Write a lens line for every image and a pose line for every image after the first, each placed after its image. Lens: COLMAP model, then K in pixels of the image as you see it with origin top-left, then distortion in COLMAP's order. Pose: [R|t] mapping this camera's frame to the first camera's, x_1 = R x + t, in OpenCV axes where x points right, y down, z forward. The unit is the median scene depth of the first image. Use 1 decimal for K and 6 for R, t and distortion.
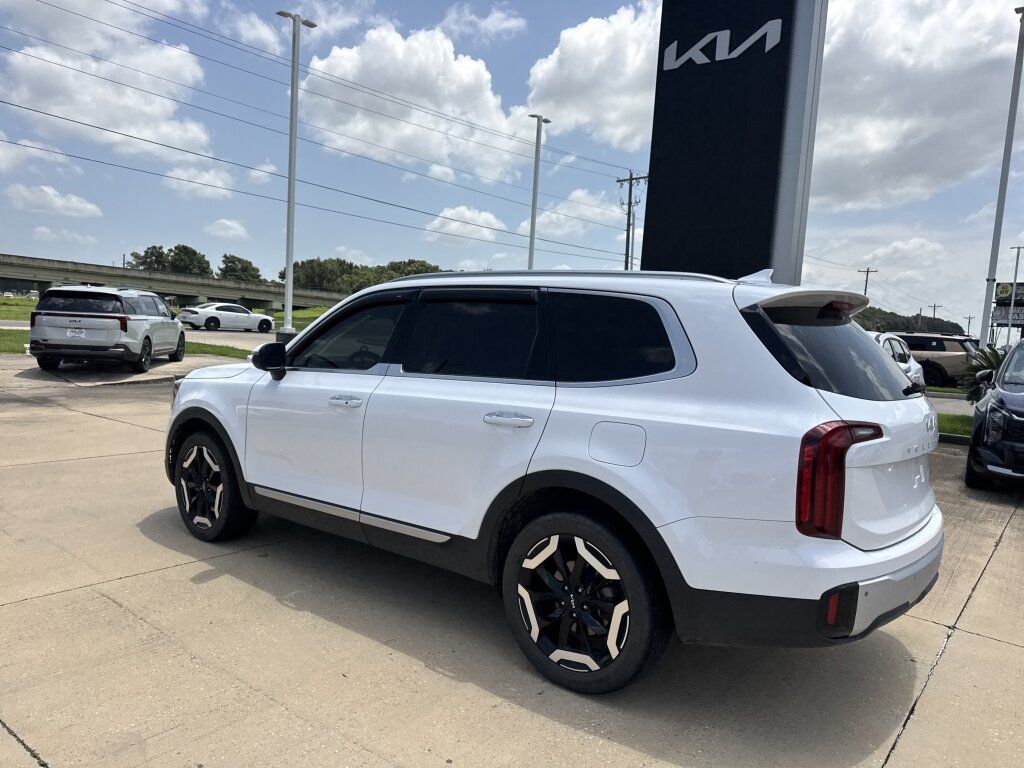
lens RADIAL K [[725.0, 0, 513.7], [0, 725.0, 397.7], [0, 0, 1]] dist [0.035734, -0.043248]
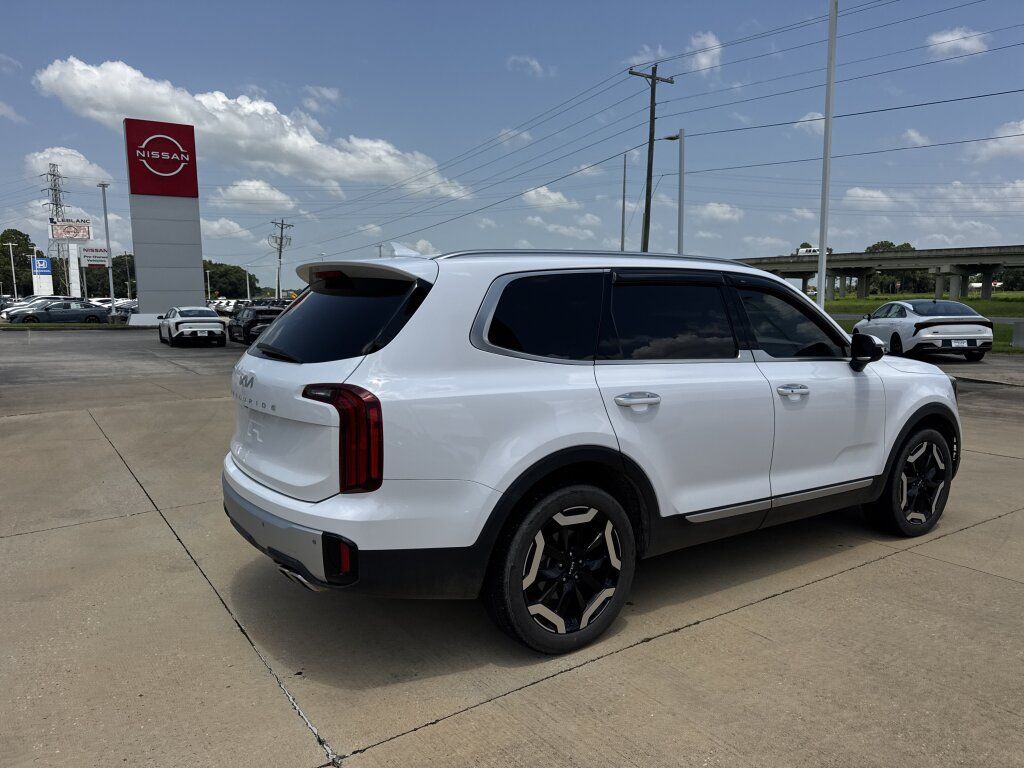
lens RADIAL K [[725.0, 0, 520.6], [0, 725.0, 393.1], [0, 0, 1]] dist [0.035734, -0.043248]
pose [[-0.294680, 0.068948, -0.953105, 0.951345], [-0.105771, 0.988912, 0.104241, -0.063794], [0.949724, 0.131529, -0.284120, 1.088646]]
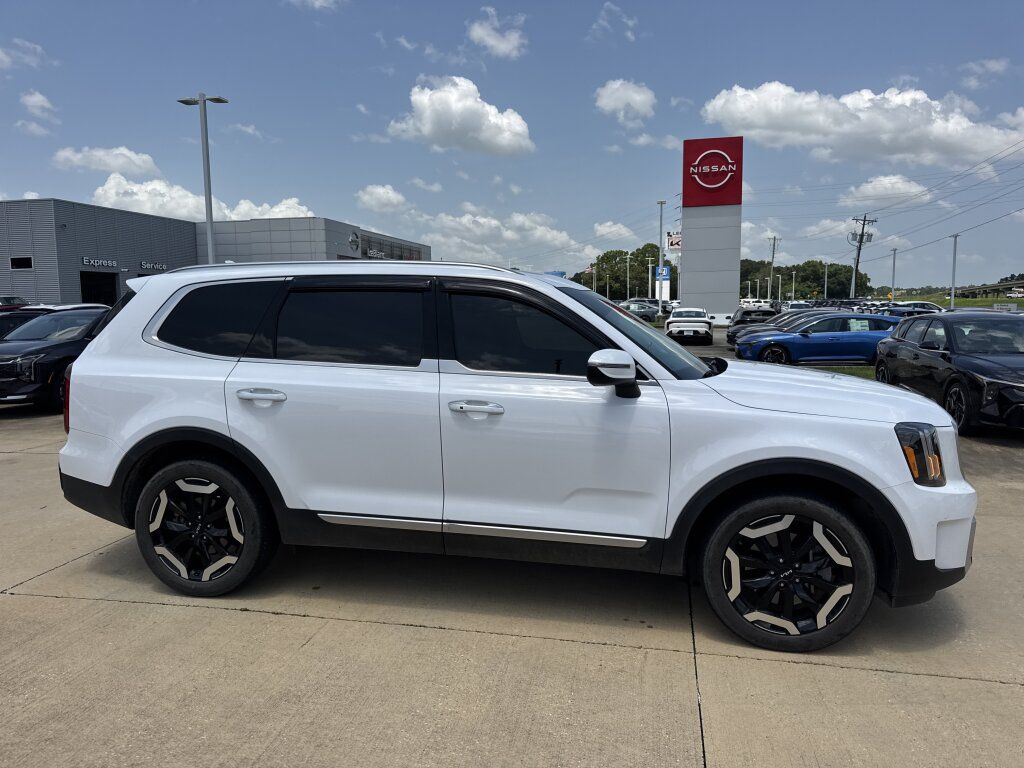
lens RADIAL K [[725.0, 0, 513.7], [0, 725.0, 386.9], [0, 0, 1]] dist [0.035734, -0.043248]
pose [[-0.891366, 0.004762, -0.453260, 0.360387], [-0.084027, 0.980878, 0.175549, -0.166769], [0.445429, 0.194564, -0.873921, 1.805697]]
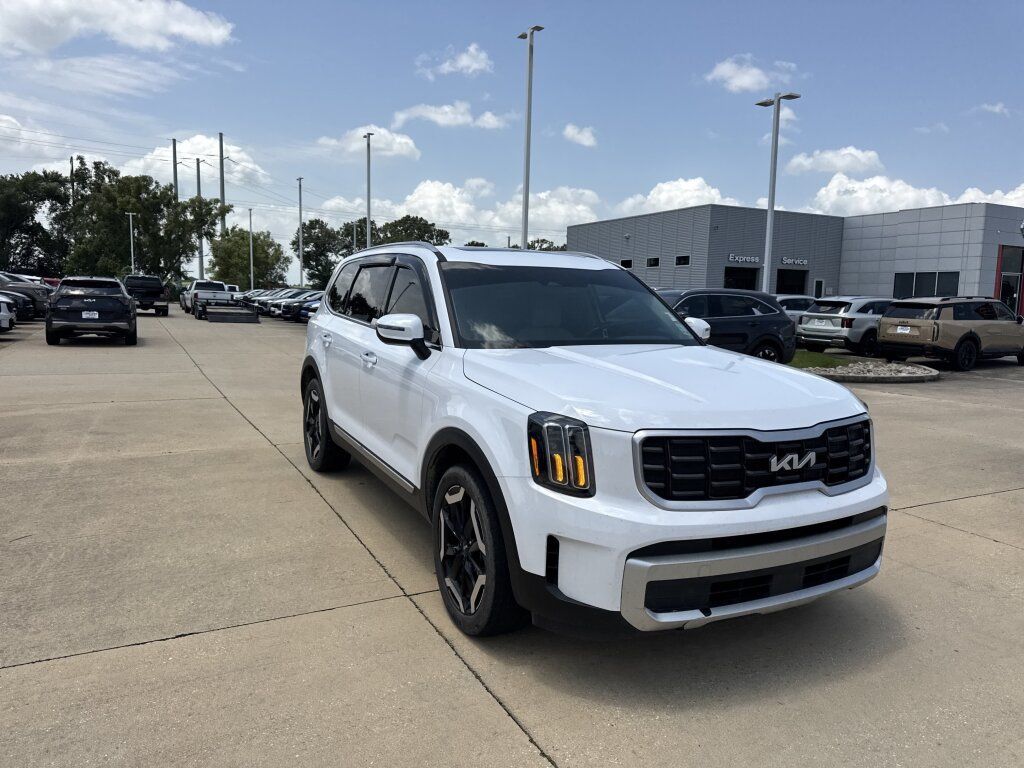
lens RADIAL K [[725.0, 0, 510.7], [0, 725.0, 377.7], [0, 0, 1]] dist [0.035734, -0.043248]
pose [[-0.907743, -0.122682, 0.401187, -0.479901], [-0.032508, 0.973981, 0.224286, -0.201989], [-0.418265, 0.190552, -0.888113, 1.904812]]
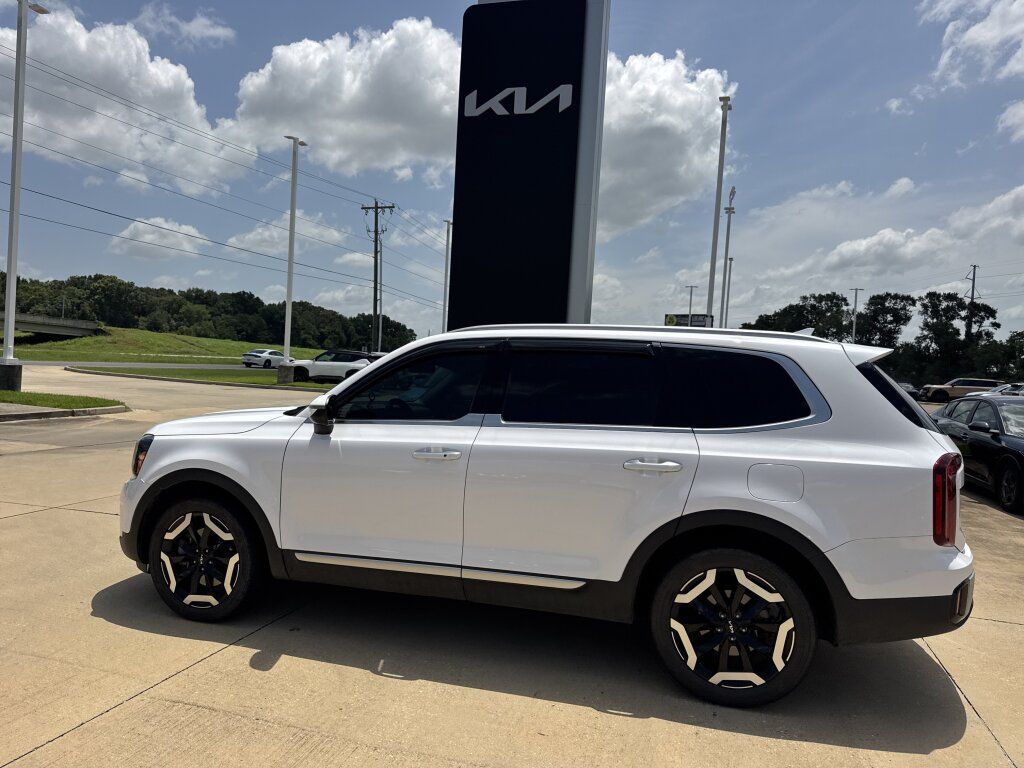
lens RADIAL K [[725.0, 0, 514.9], [0, 725.0, 391.6], [0, 0, 1]] dist [0.035734, -0.043248]
pose [[0.927213, -0.022714, 0.373846, -0.412124], [0.038054, 0.998707, -0.033705, -0.035927], [-0.372597, 0.045478, 0.926878, 0.044153]]
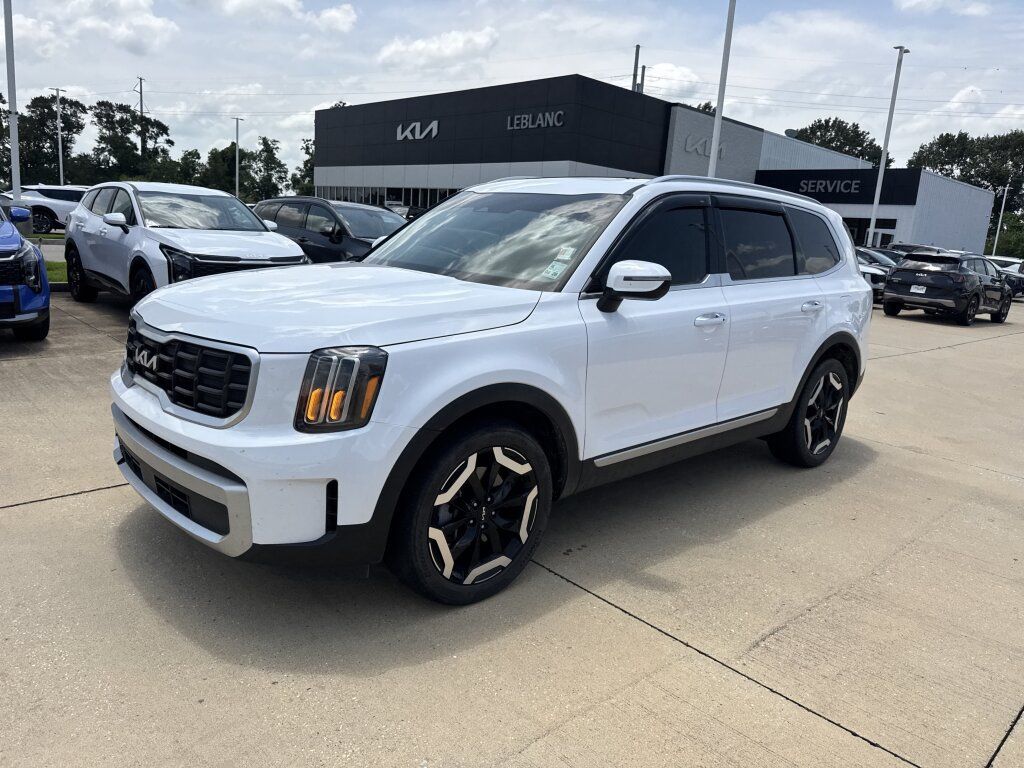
lens RADIAL K [[725.0, 0, 518.1], [0, 725.0, 383.9], [0, 0, 1]] dist [0.035734, -0.043248]
pose [[0.146620, -0.246198, 0.958065, -0.983959], [0.034782, 0.969217, 0.243741, -0.123945], [-0.988581, -0.002414, 0.150670, 0.913467]]
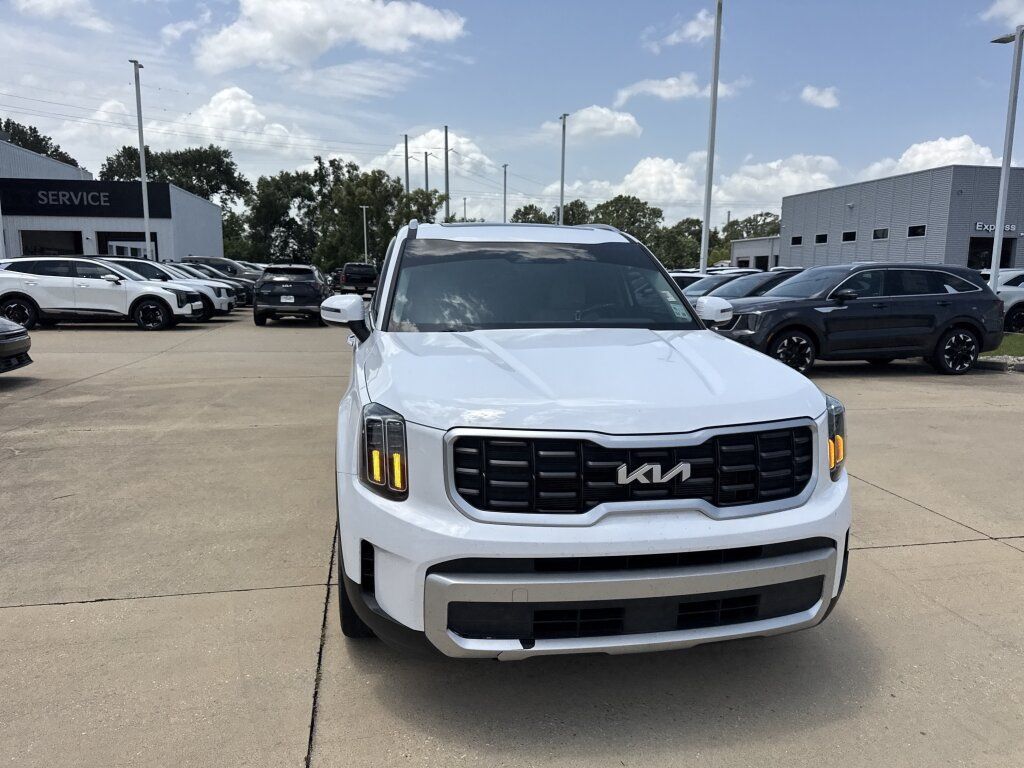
lens RADIAL K [[725.0, 0, 511.4], [0, 725.0, 388.8], [0, 0, 1]] dist [0.035734, -0.043248]
pose [[-0.751589, -0.163001, 0.639175, -0.684731], [0.016448, 0.964055, 0.265191, -0.192468], [-0.659426, 0.209828, -0.721893, 1.691748]]
